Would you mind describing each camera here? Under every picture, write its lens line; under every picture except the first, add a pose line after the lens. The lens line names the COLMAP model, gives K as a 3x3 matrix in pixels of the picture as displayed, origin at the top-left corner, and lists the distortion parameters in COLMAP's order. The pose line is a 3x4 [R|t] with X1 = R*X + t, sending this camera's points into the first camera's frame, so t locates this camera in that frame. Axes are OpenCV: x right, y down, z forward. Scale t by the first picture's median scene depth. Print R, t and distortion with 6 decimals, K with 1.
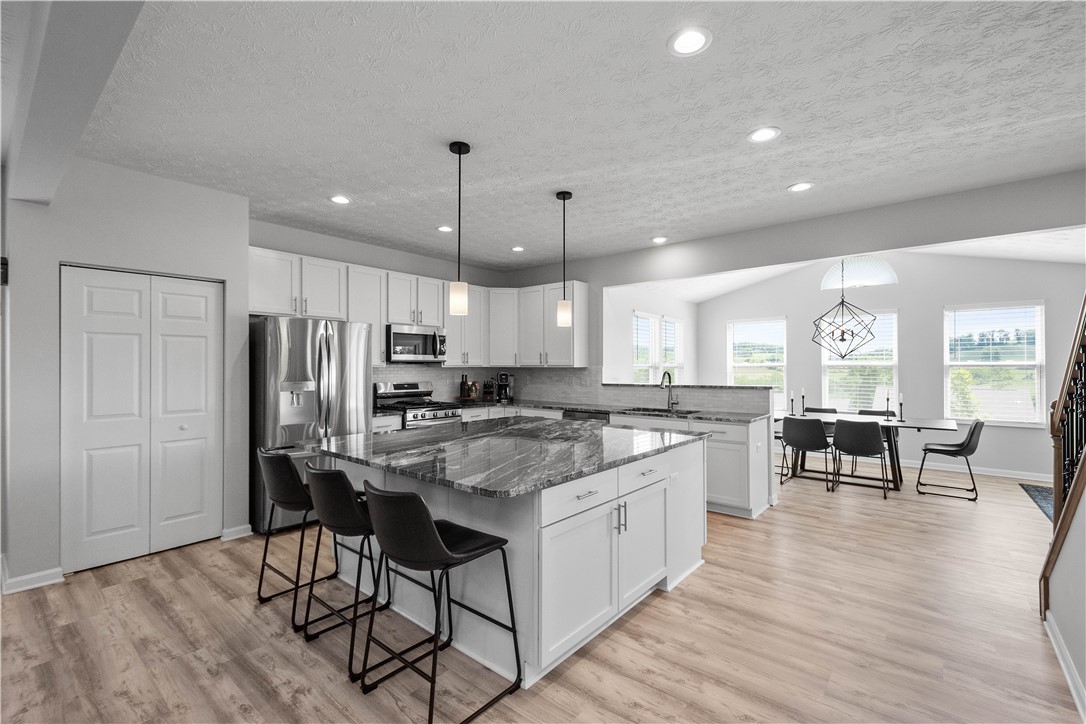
lens RADIAL K [[476.1, 0, 544.3], [0, 476.1, 357.8], [0, 0, 1]] dist [0.011996, -0.002459]
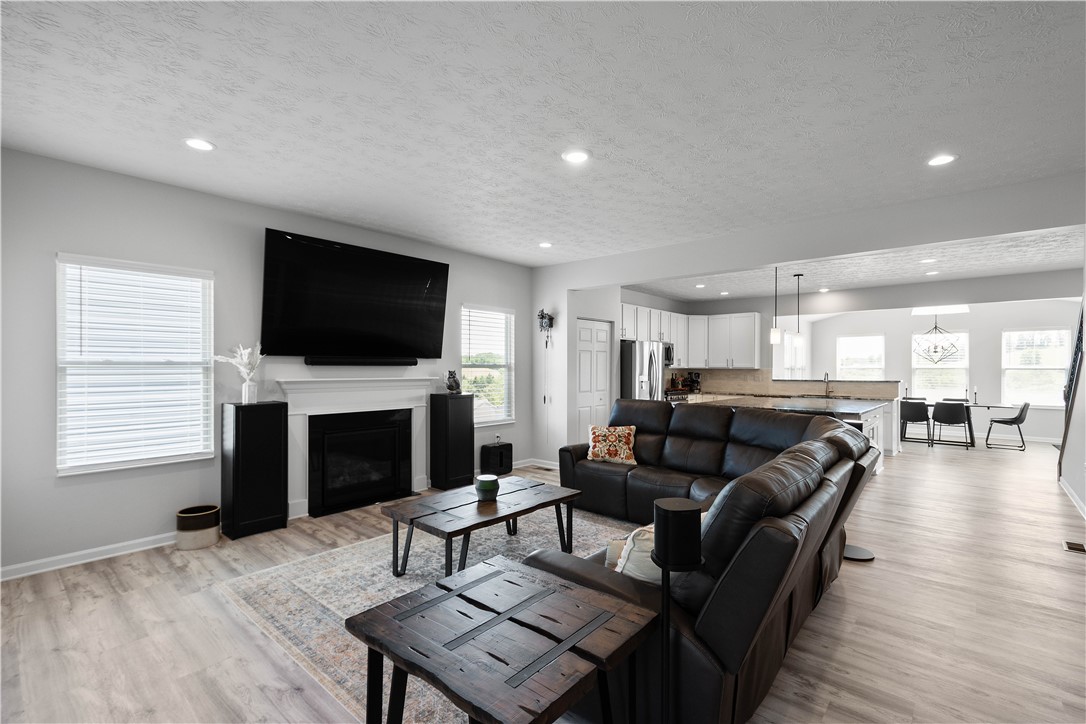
lens RADIAL K [[476.1, 0, 540.4], [0, 476.1, 368.6], [0, 0, 1]] dist [0.011996, -0.002459]
pose [[0.999463, 0.003837, -0.032531, -0.661662], [-0.003211, 0.999809, 0.019286, -0.009225], [0.032599, -0.019171, 0.999285, -0.650484]]
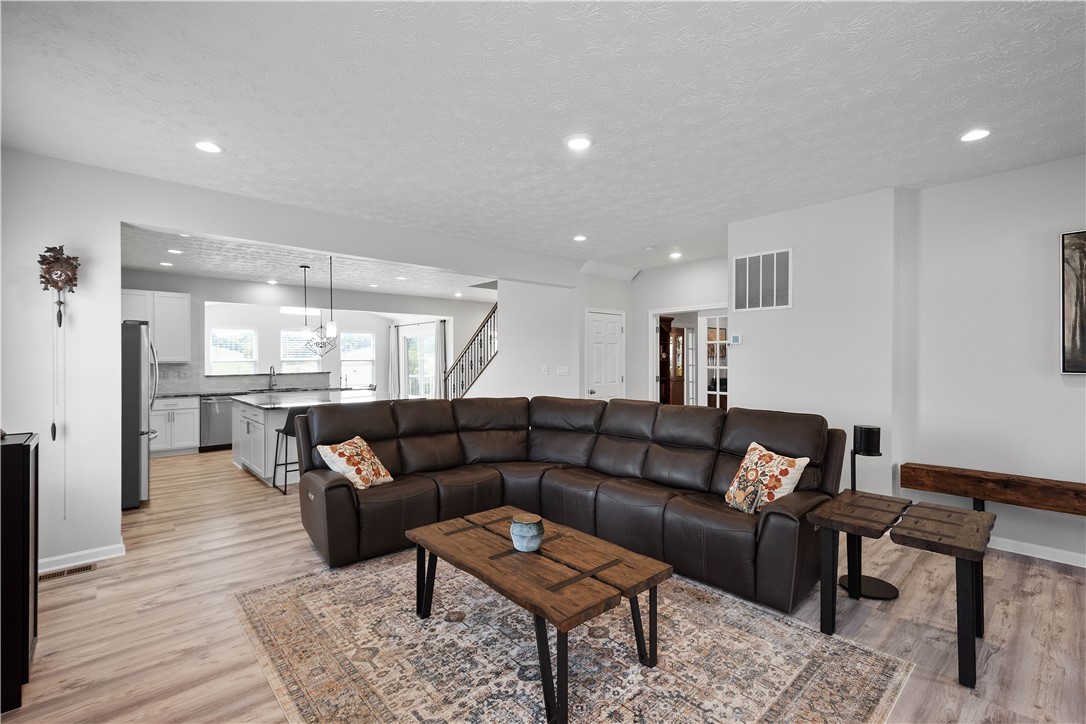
lens RADIAL K [[476.1, 0, 543.1], [0, 476.1, 358.8], [0, 0, 1]] dist [0.011996, -0.002459]
pose [[0.134272, -0.000542, 0.990944, -1.201851], [-0.012816, 0.999915, 0.002283, -0.007075], [-0.990862, -0.013007, 0.134254, -0.103536]]
